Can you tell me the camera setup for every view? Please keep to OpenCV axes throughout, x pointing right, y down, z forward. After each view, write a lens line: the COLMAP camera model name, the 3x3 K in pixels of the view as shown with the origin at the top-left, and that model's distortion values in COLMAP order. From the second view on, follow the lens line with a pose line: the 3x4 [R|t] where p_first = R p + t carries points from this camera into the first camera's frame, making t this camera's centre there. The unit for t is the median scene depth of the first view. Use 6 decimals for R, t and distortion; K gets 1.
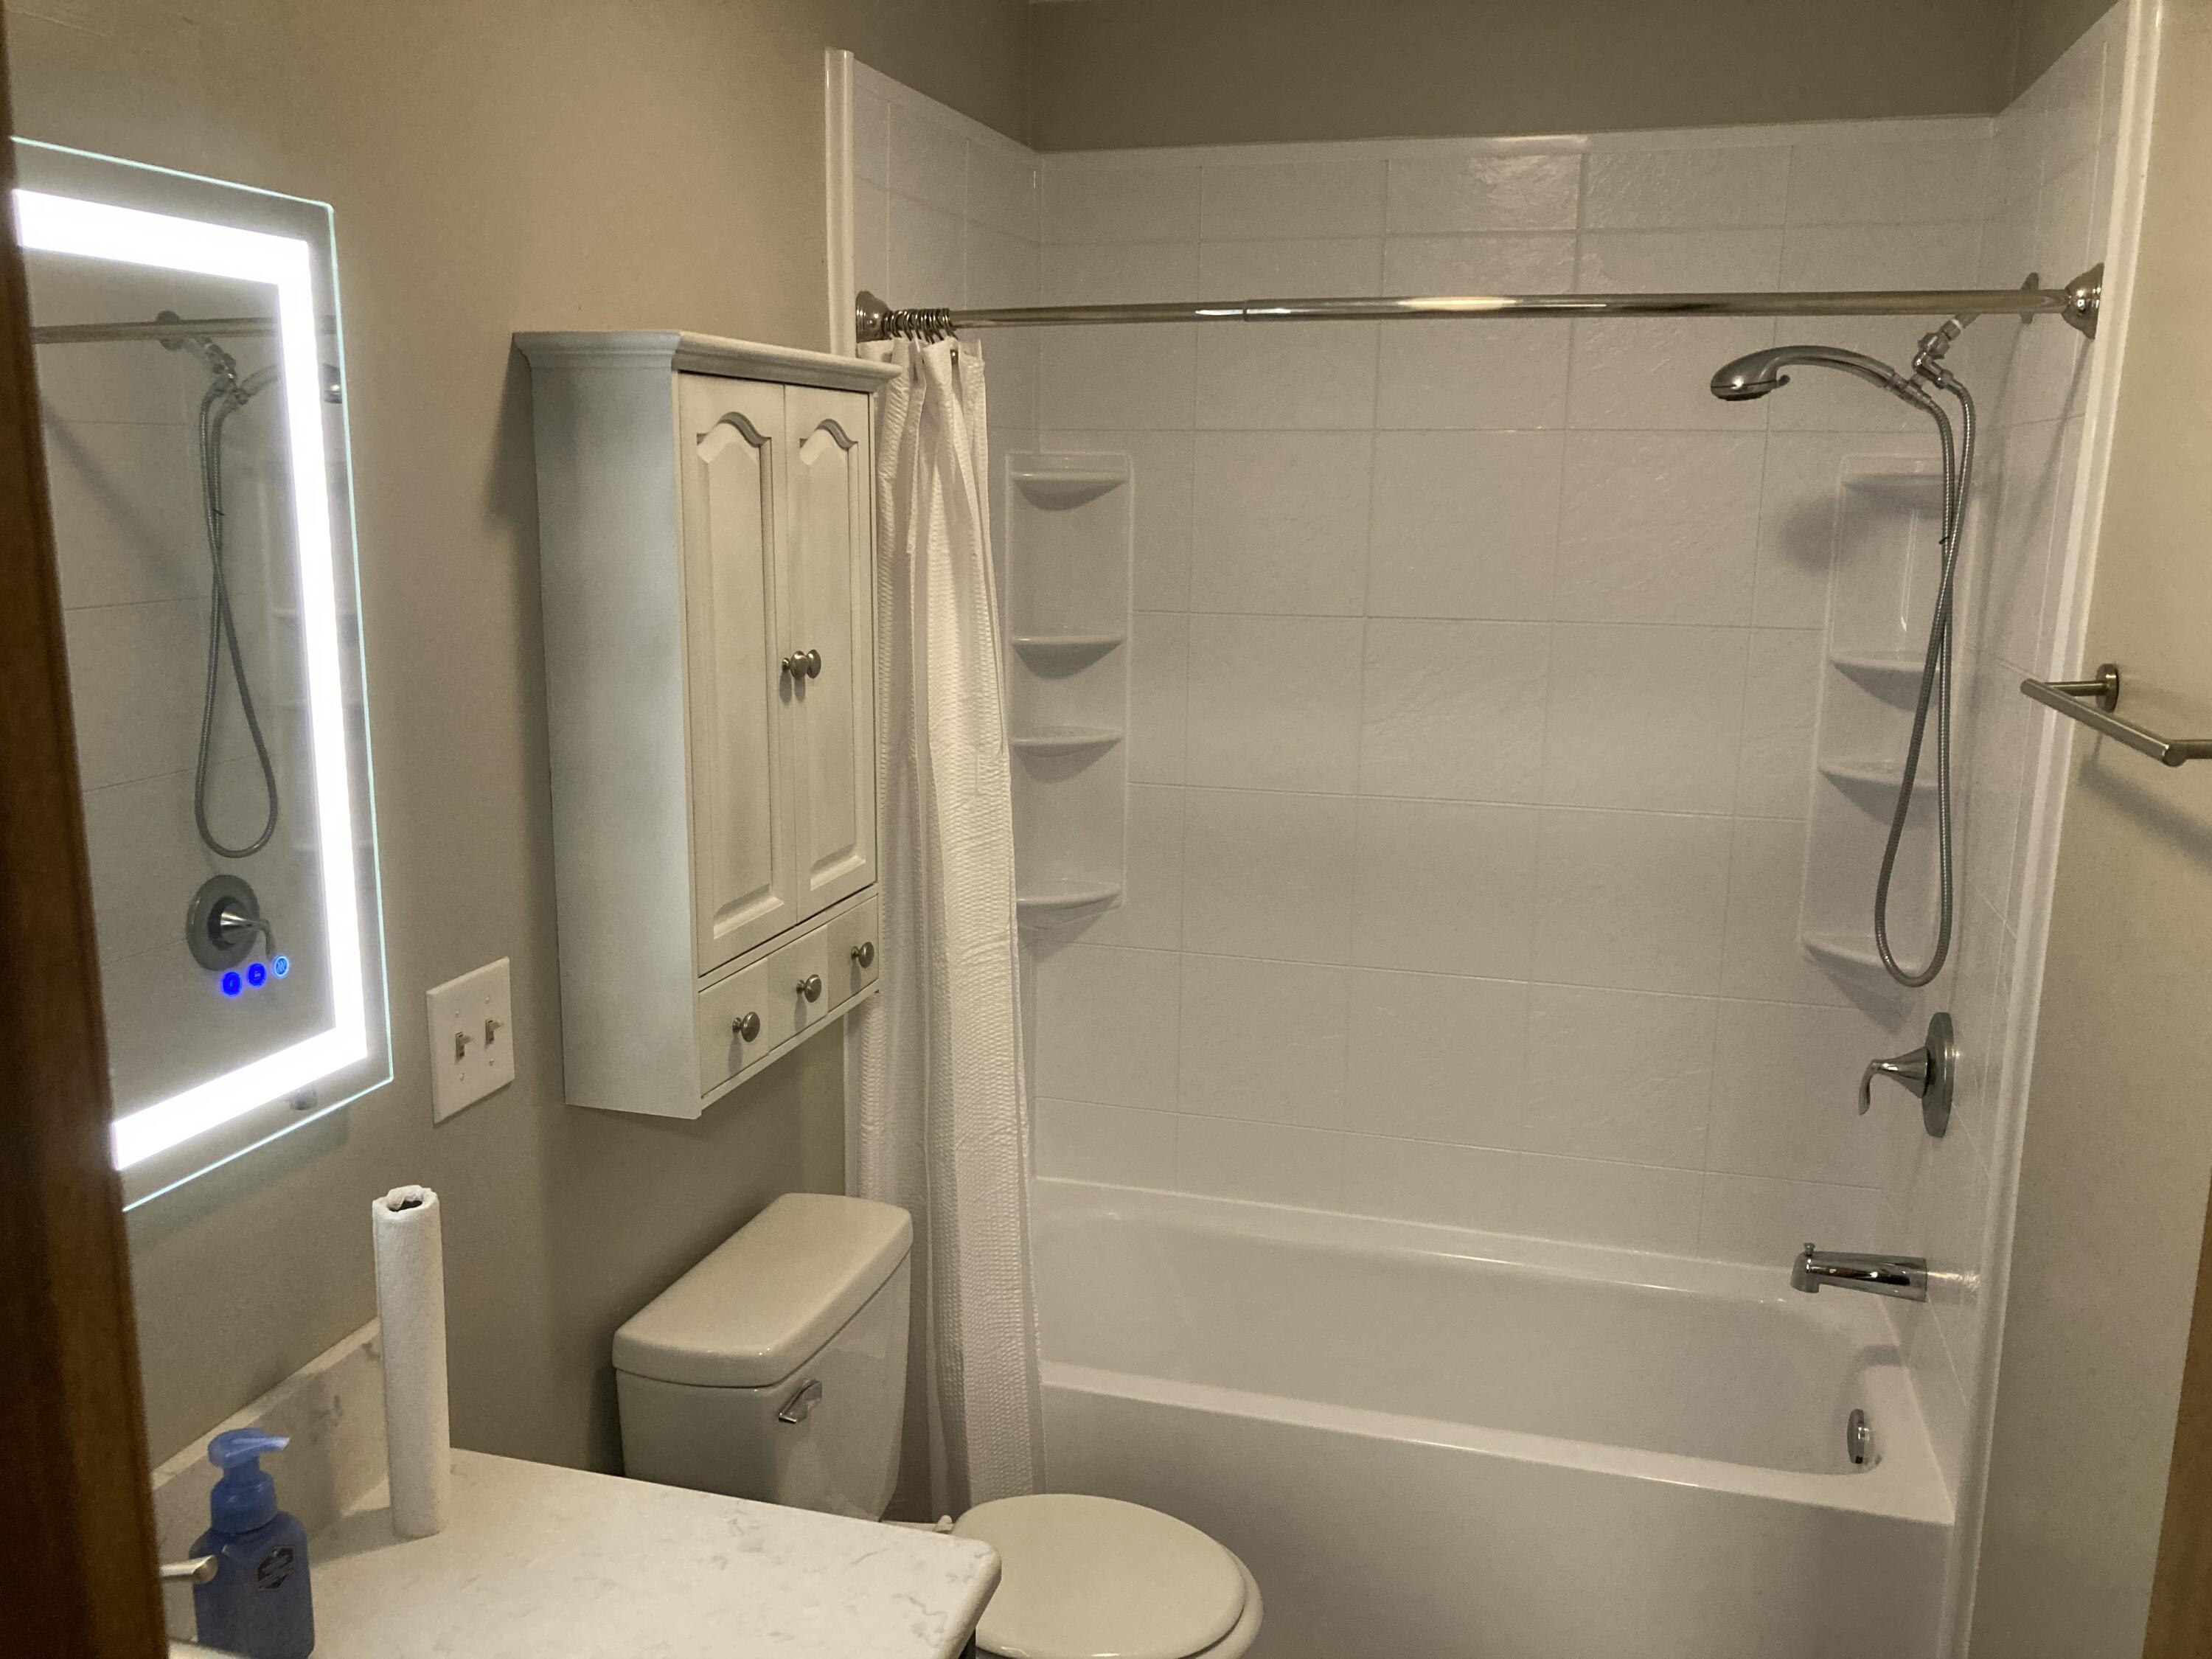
lens RADIAL K [[1818.8, 0, 1105.2], [0, 1818.8, 830.8], [0, 0, 1]] dist [0.031810, -0.035557]
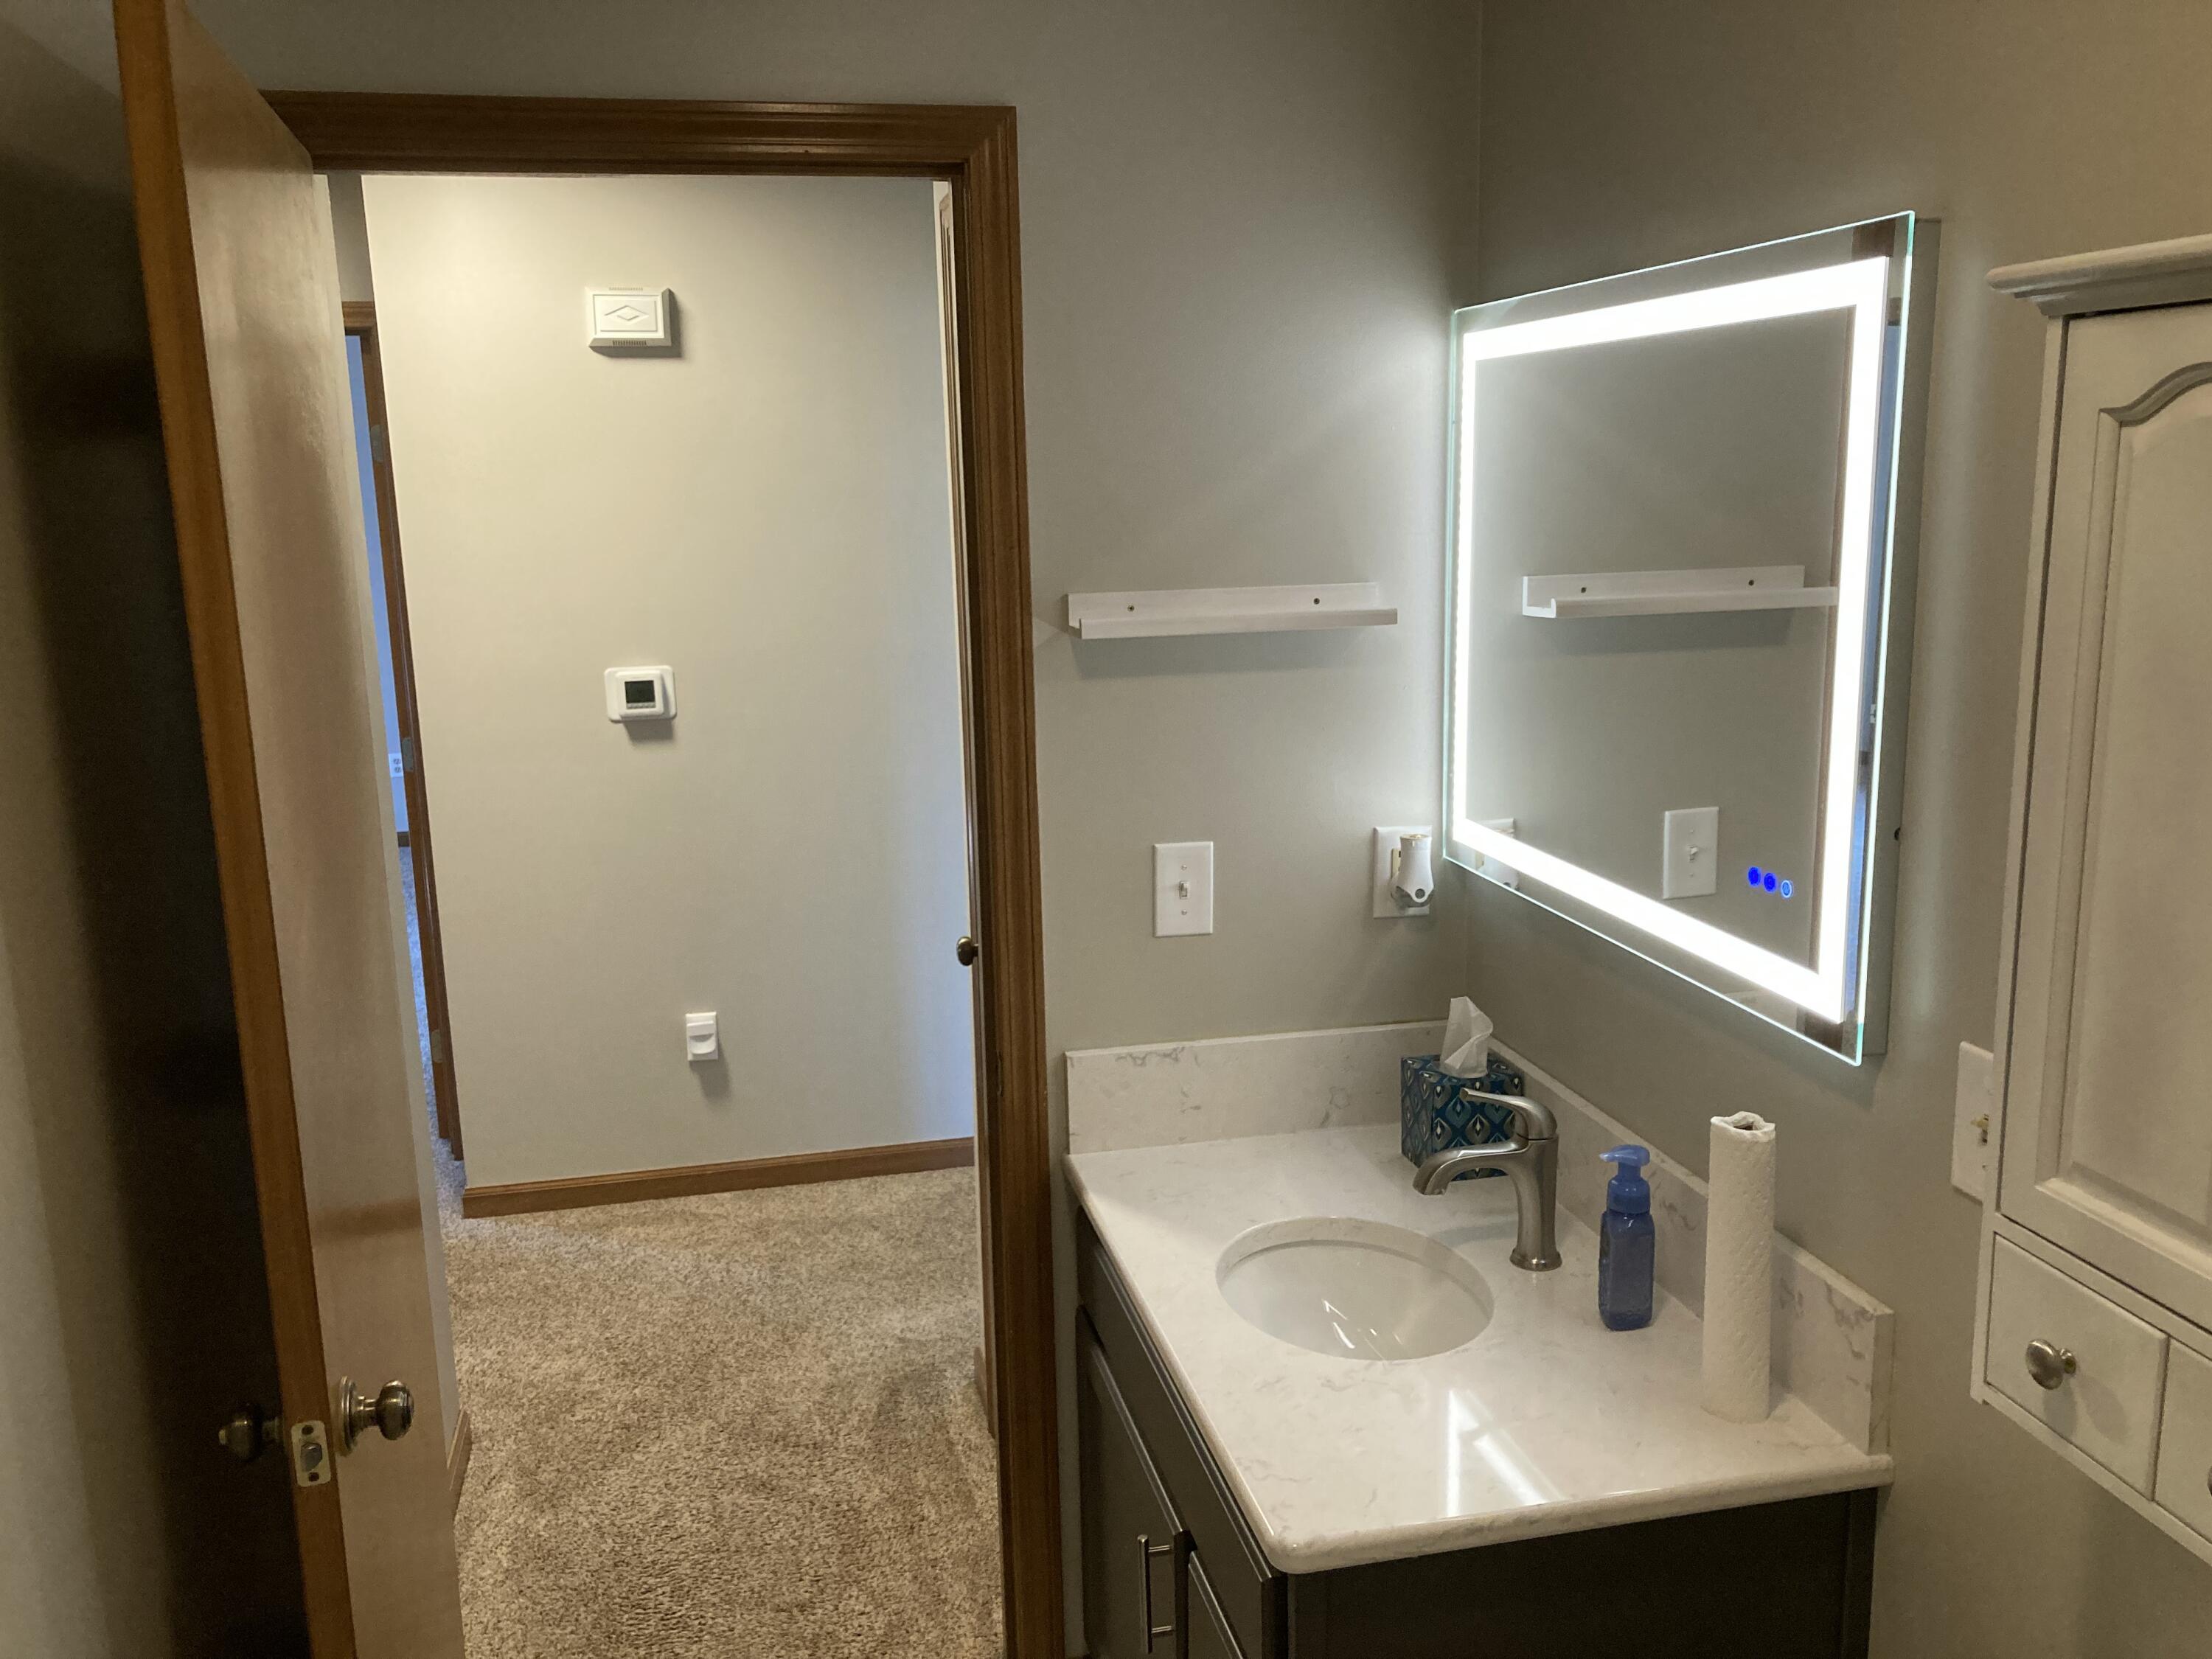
lens RADIAL K [[1818.8, 0, 1107.2], [0, 1818.8, 828.9], [0, 0, 1]] dist [0.031810, -0.035557]
pose [[-0.887194, 0.096064, -0.451286, 0.449647], [-0.077998, 0.932783, 0.351897, -0.328072], [0.454757, 0.347400, -0.820067, 1.668860]]
